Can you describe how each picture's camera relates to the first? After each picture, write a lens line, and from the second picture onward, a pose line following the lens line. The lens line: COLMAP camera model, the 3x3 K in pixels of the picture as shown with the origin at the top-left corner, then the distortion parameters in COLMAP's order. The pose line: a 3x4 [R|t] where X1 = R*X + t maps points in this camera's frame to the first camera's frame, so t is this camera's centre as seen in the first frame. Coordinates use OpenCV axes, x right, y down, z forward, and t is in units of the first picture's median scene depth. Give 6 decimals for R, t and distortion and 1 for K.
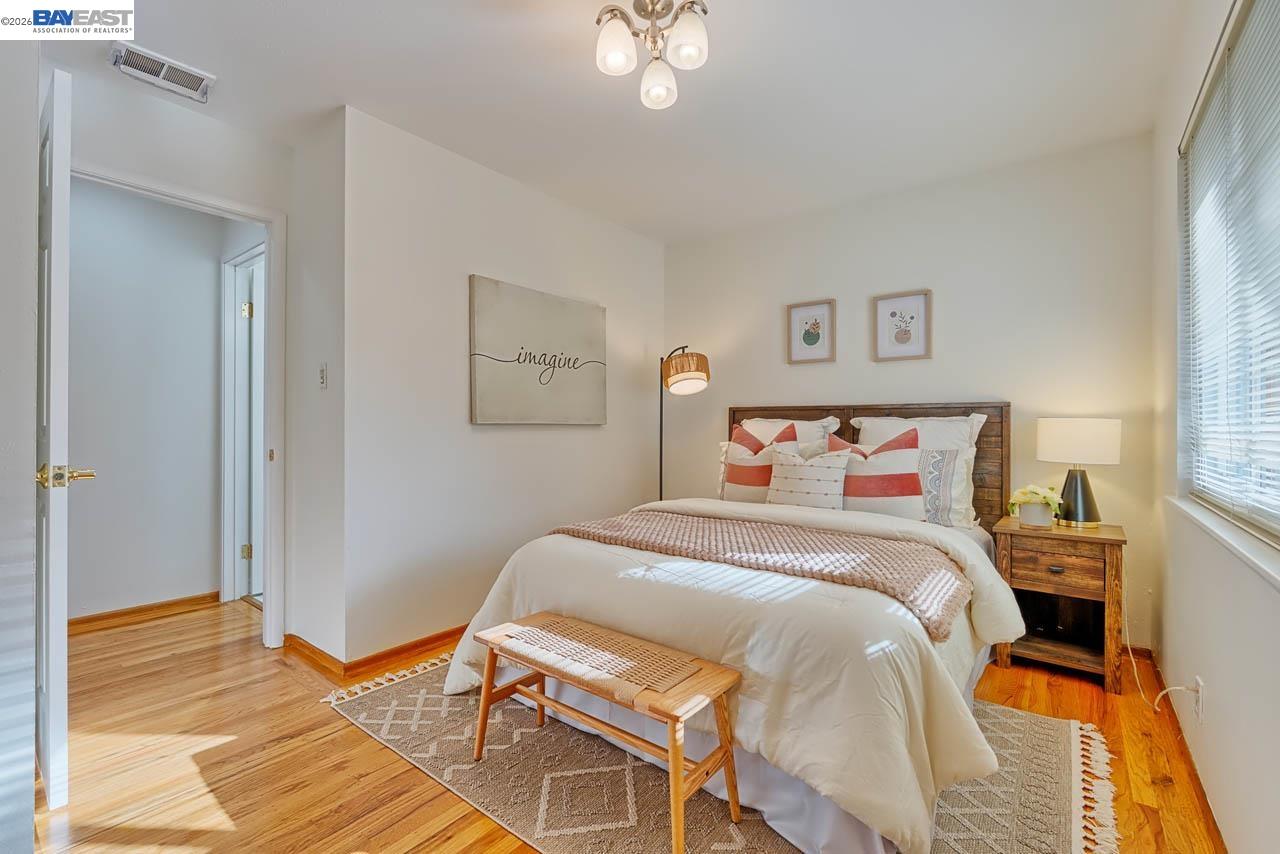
lens RADIAL K [[556.4, 0, 640.9], [0, 556.4, 427.5], [0, 0, 1]] dist [-0.004752, 0.000534]
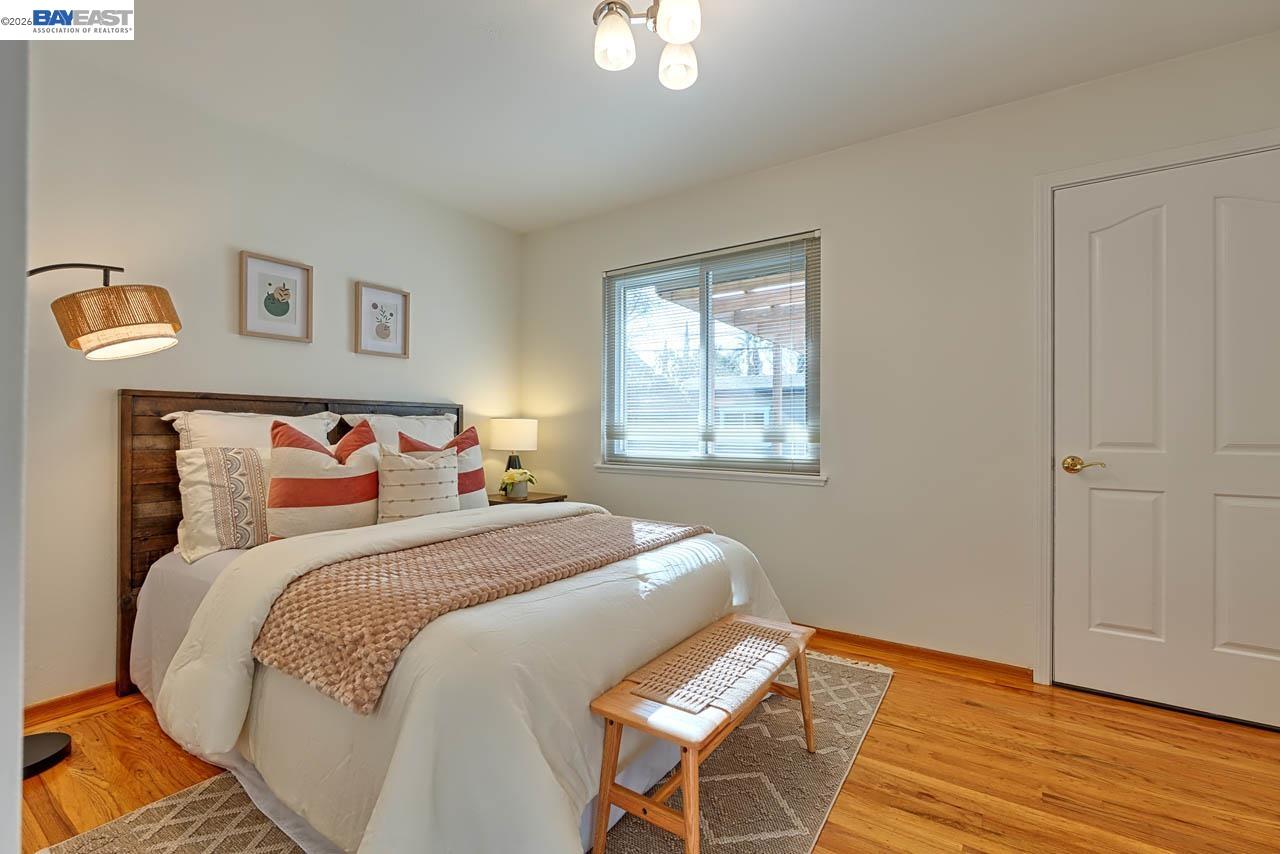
lens RADIAL K [[556.4, 0, 641.0], [0, 556.4, 423.5], [0, 0, 1]] dist [-0.004752, 0.000534]
pose [[-0.071602, 0.003989, 0.997425, -0.526460], [0.000172, 0.999992, -0.003987, 0.000742], [-0.997433, -0.000114, -0.071602, 0.617951]]
